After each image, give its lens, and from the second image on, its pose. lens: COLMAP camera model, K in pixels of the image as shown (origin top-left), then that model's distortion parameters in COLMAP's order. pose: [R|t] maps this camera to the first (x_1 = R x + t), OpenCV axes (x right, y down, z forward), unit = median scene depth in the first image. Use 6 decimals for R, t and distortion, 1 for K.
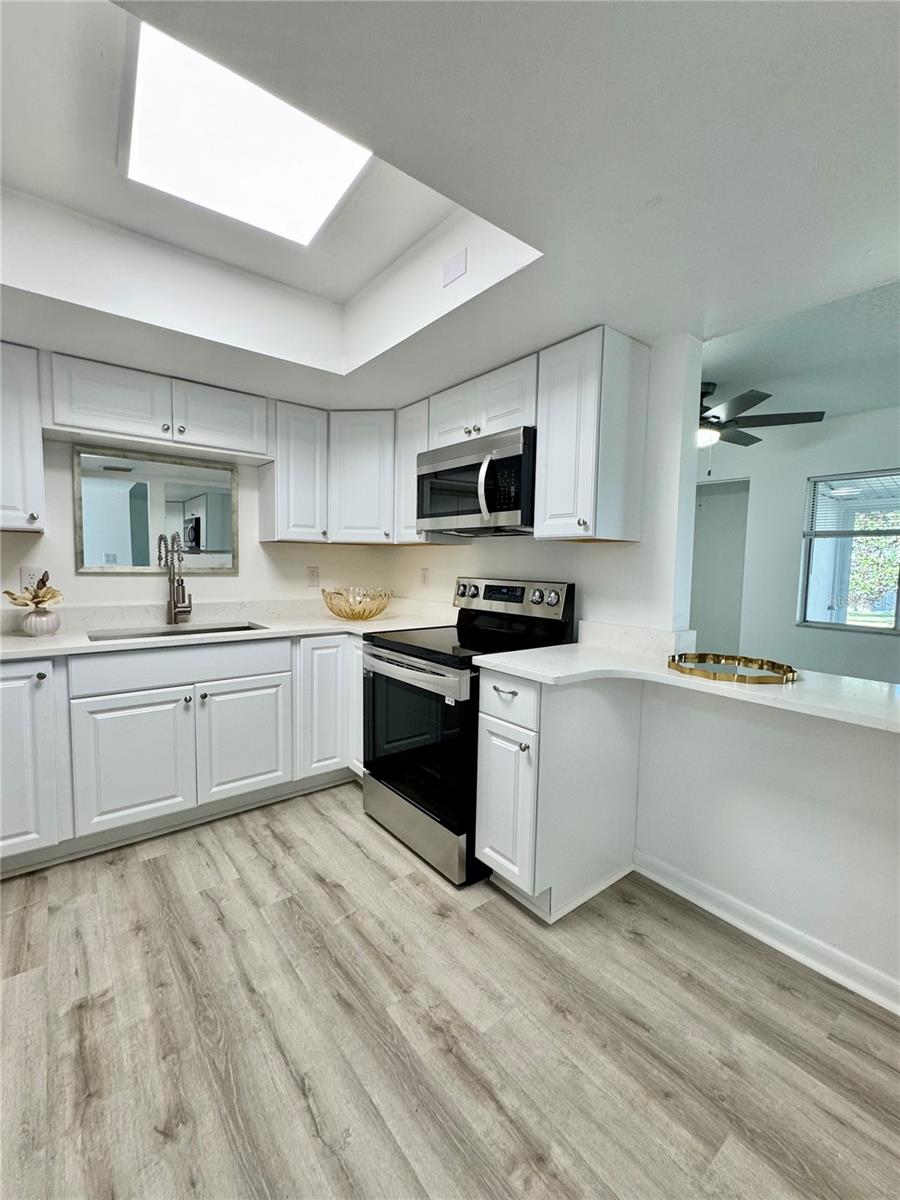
lens RADIAL K [[504.4, 0, 450.0], [0, 504.4, 600.0], [0, 0, 1]] dist [0.000751, 0.000462]
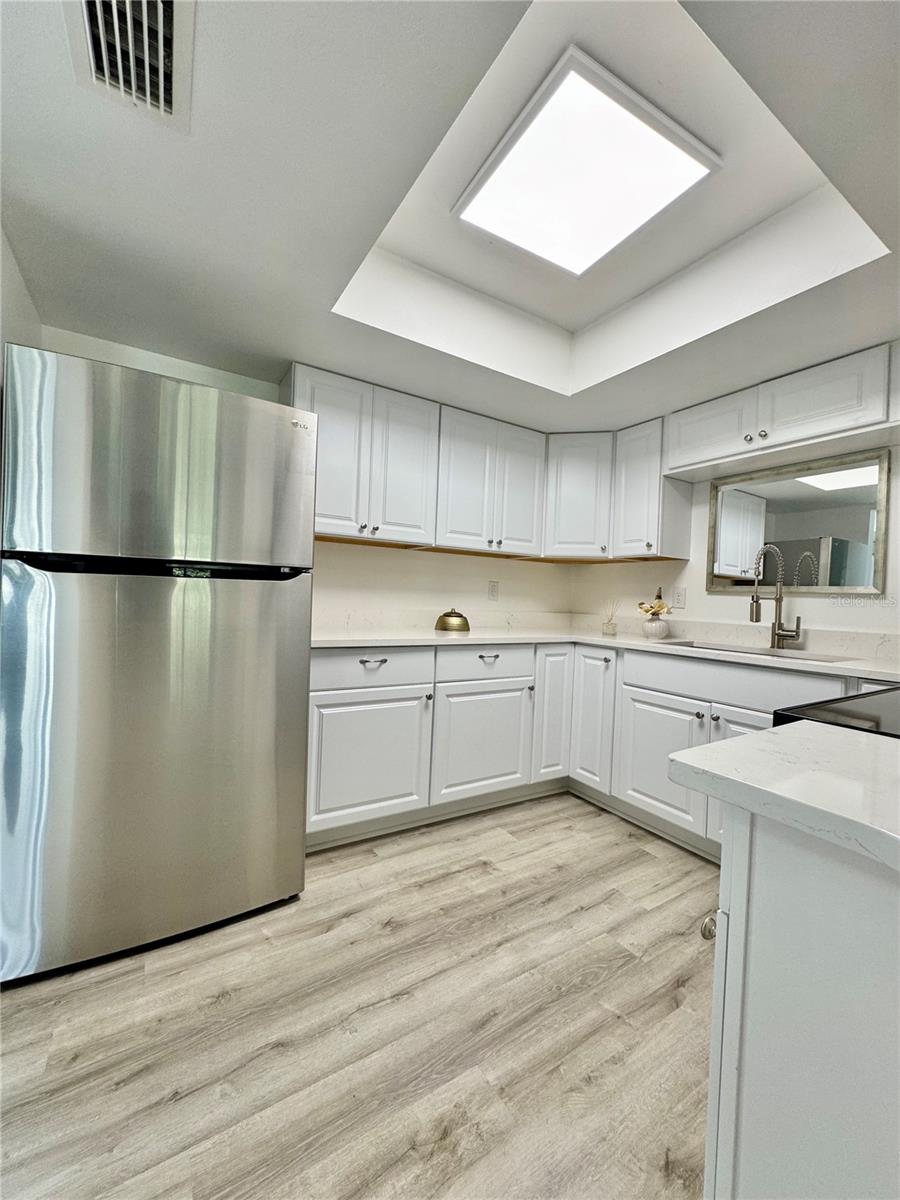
lens RADIAL K [[473.2, 0, 450.0], [0, 473.2, 600.0], [0, 0, 1]] dist [-0.000965, 0.000244]
pose [[-0.092244, -0.010857, -0.995677, 0.621894], [-0.115033, 0.993362, -0.000174, 0.052077], [0.989069, 0.114520, -0.092881, 0.887670]]
